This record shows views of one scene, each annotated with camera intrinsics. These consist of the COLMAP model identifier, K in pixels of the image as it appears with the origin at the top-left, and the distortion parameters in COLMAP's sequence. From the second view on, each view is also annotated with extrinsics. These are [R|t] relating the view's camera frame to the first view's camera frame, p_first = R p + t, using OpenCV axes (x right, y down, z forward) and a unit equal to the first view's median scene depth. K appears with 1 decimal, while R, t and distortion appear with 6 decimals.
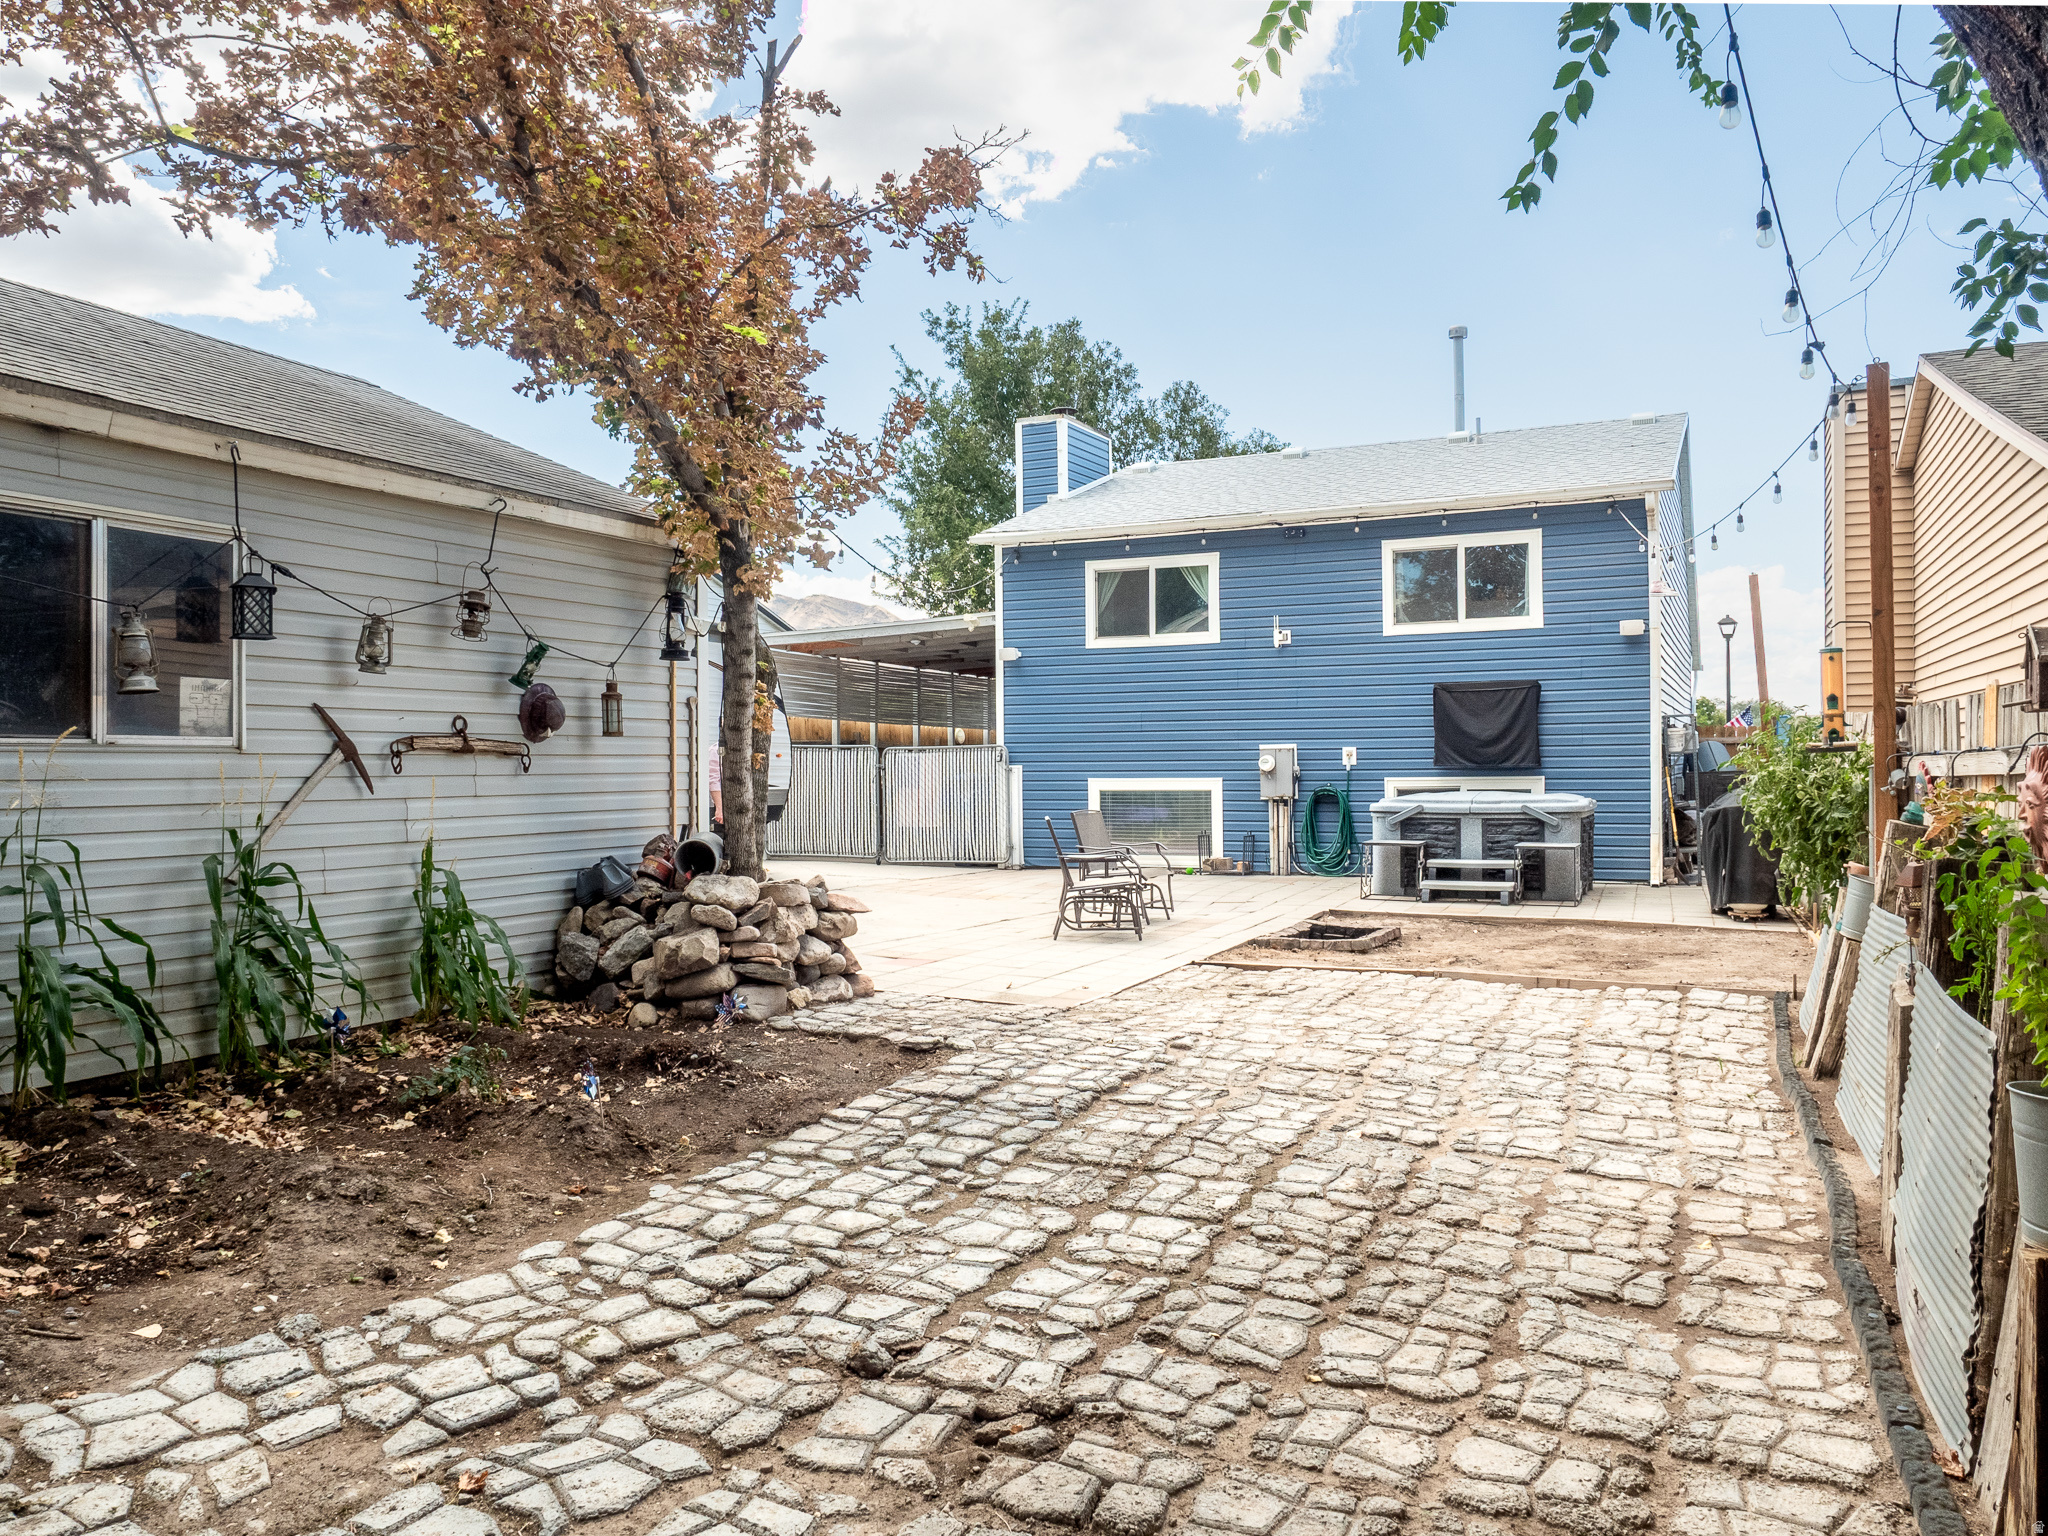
lens RADIAL K [[1509.0, 0, 1020.1], [0, 1509.0, 769.2], [0, 0, 1]] dist [-0.019542, 0.004972]
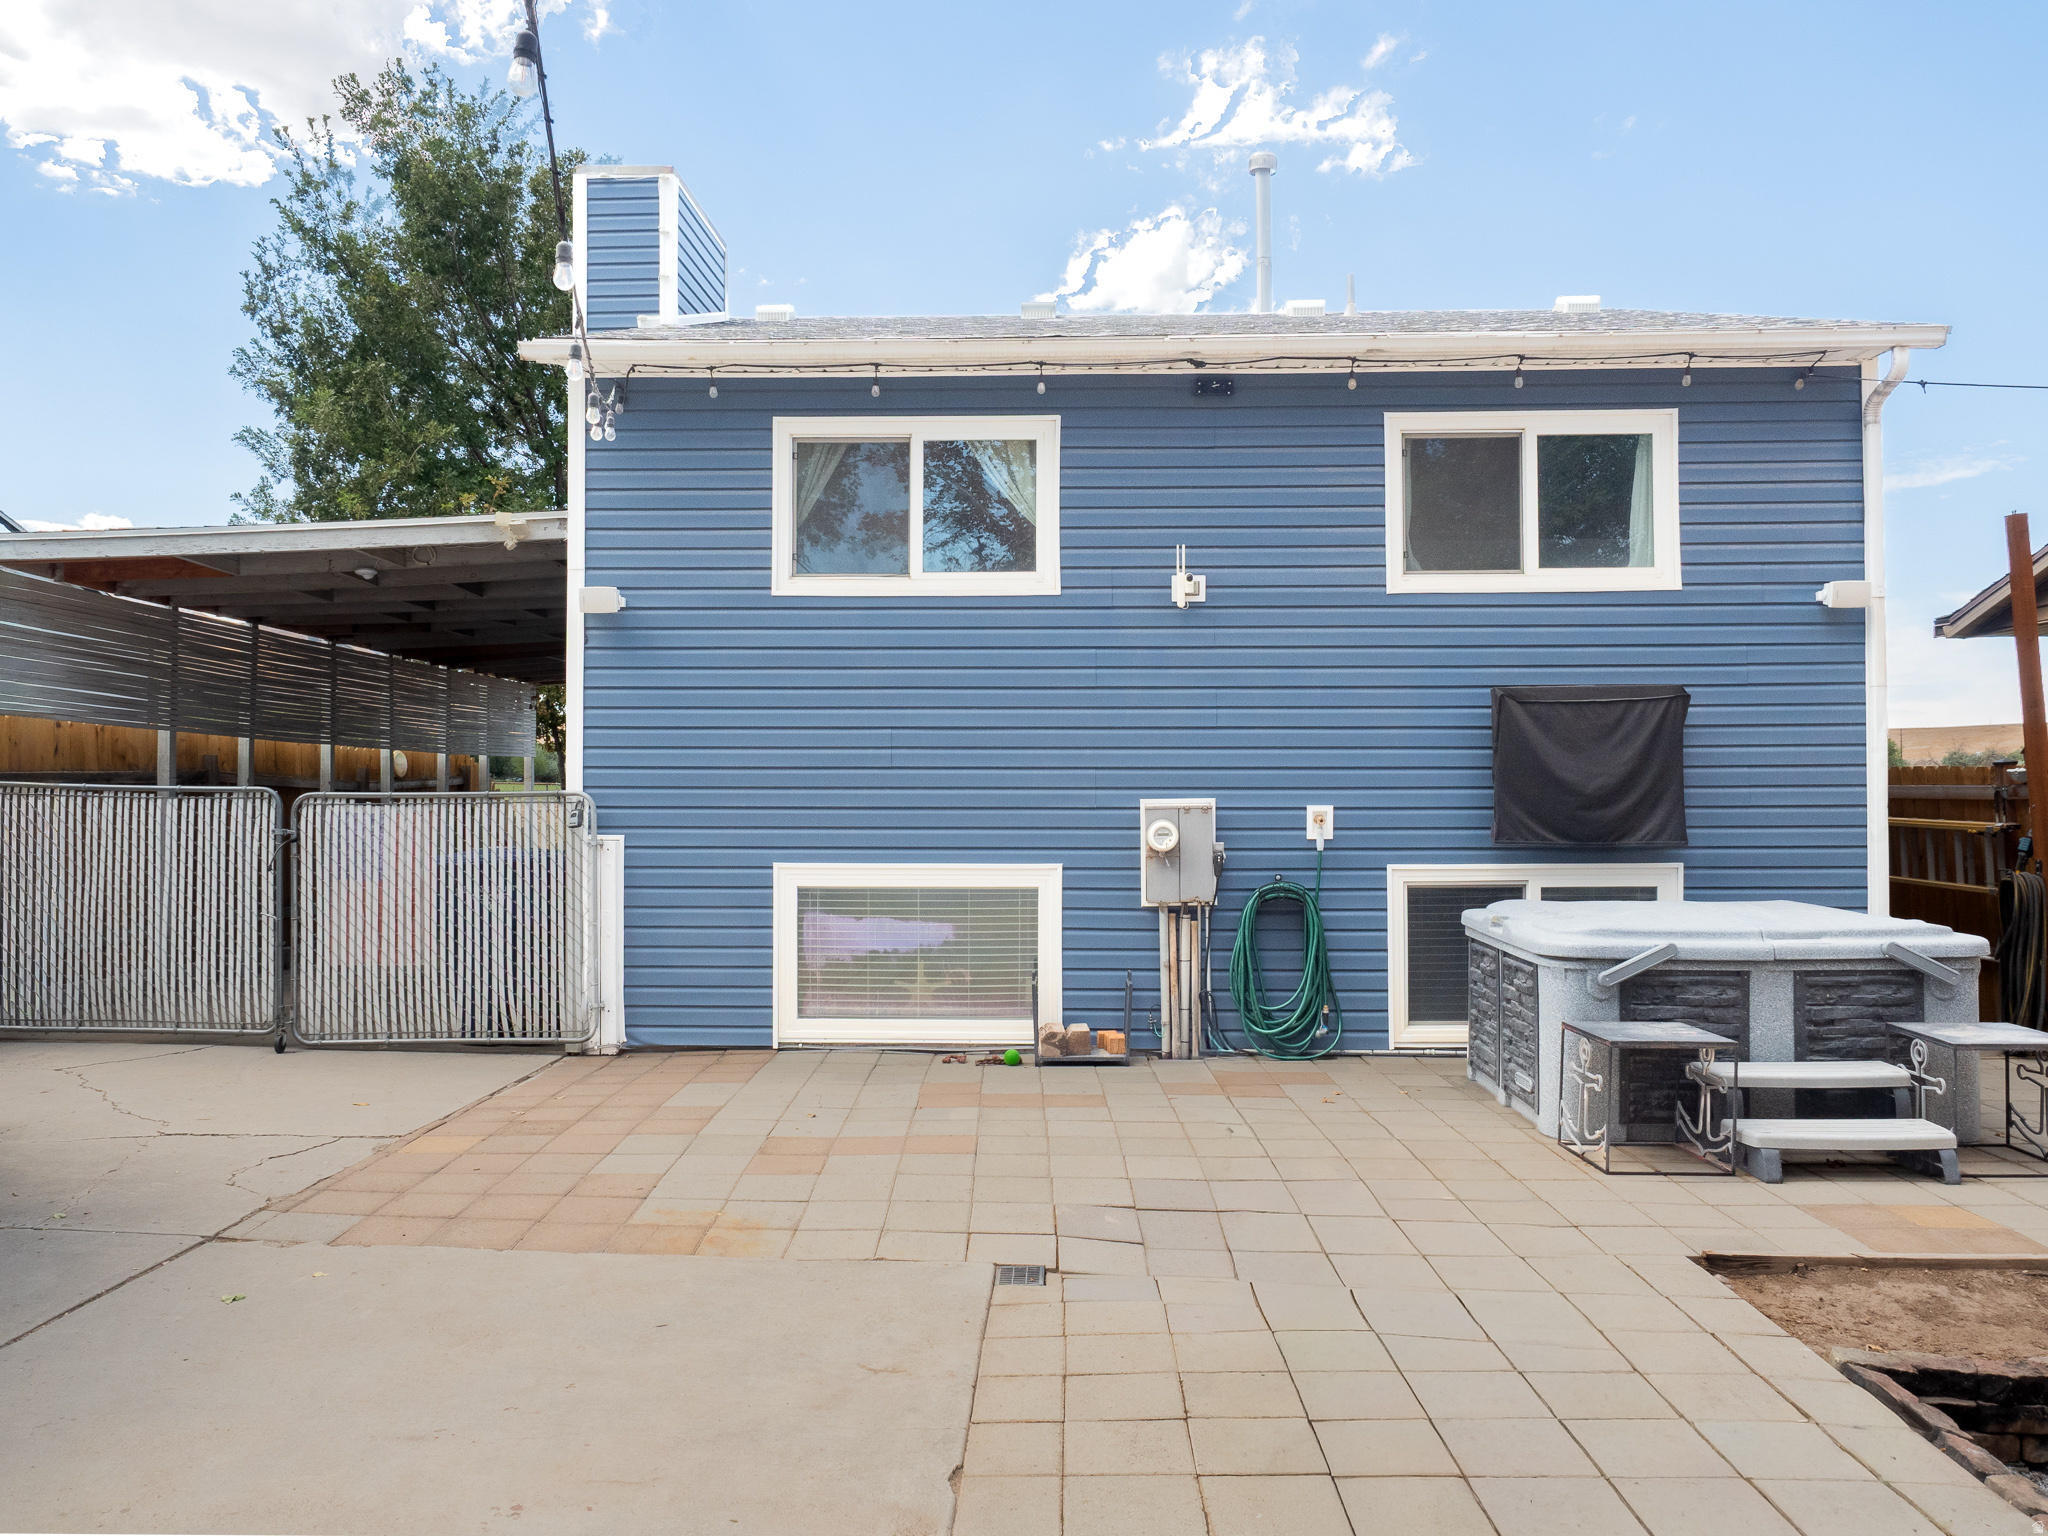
lens RADIAL K [[1509.0, 0, 1019.4], [0, 1509.0, 752.3], [0, 0, 1]] dist [-0.019542, 0.004972]
pose [[0.915628, 0.016097, 0.401704, -0.082200], [-0.005701, 0.999618, -0.027061, -0.017969], [-0.401986, 0.022487, 0.915370, 0.557411]]
